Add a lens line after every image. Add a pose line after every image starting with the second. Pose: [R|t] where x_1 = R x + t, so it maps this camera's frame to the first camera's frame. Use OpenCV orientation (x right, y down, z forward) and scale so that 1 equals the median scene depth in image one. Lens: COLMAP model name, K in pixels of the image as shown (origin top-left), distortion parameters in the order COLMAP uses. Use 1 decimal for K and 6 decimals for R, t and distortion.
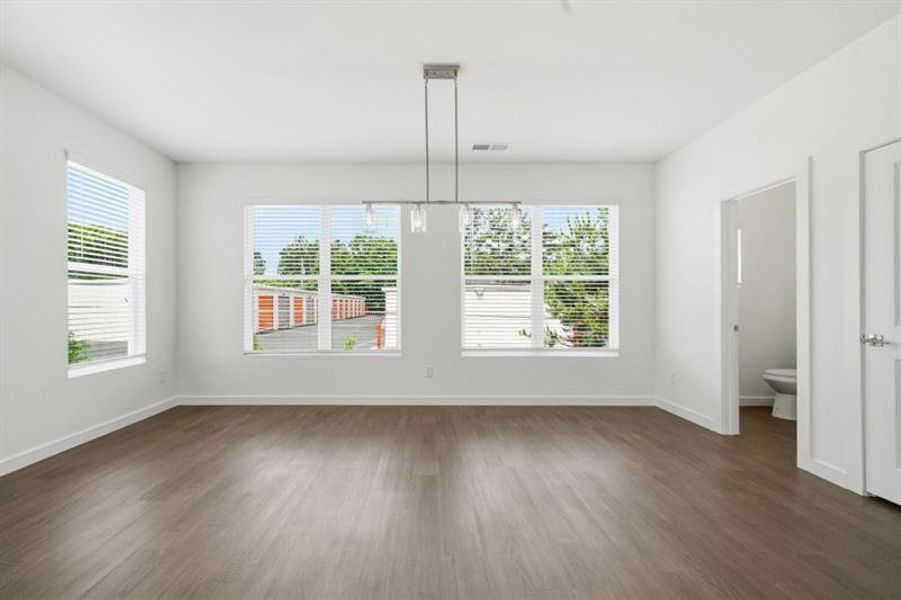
lens RADIAL K [[405.7, 0, 426.7], [0, 405.7, 303.2], [0, 0, 1]] dist [0.012464, 0.000441]
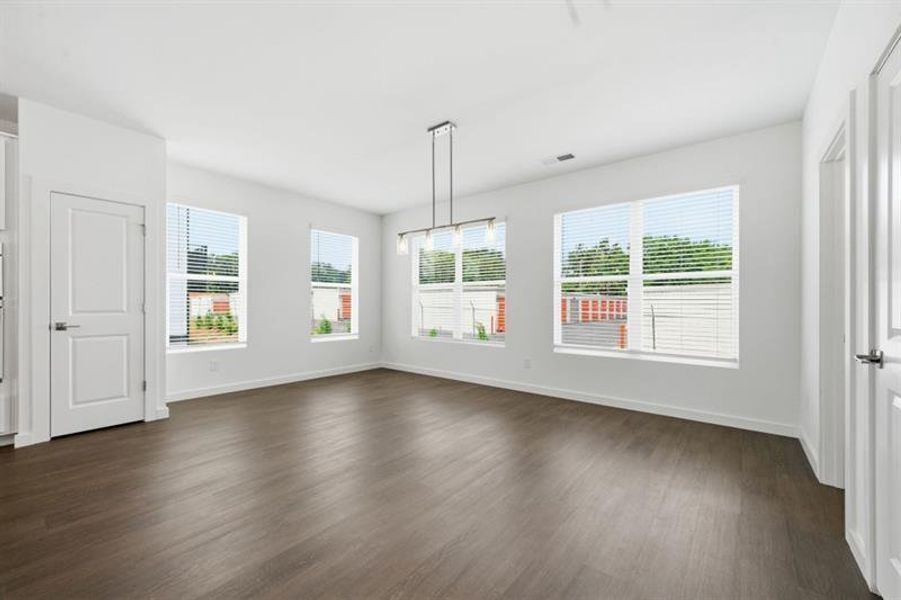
lens RADIAL K [[361.9, 0, 445.4], [0, 361.9, 306.1], [0, 0, 1]] dist [-0.000699, -0.000051]
pose [[0.773566, 0.005185, -0.633695, 0.512411], [-0.001709, 0.999980, 0.006096, 0.001479], [0.633714, -0.003633, 0.773559, 0.061360]]
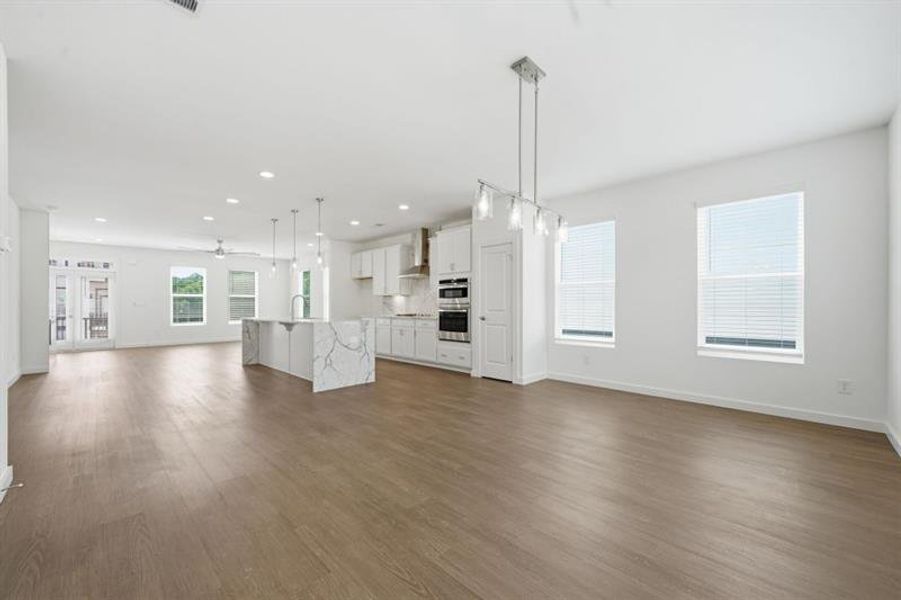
lens RADIAL K [[361.9, 0, 445.4], [0, 361.9, 306.1], [0, 0, 1]] dist [-0.000699, -0.000051]
pose [[-0.714036, 0.001838, -0.700107, 0.515089], [0.003471, 0.999994, -0.000914, 0.003166], [0.700101, -0.003083, -0.714038, 0.959582]]
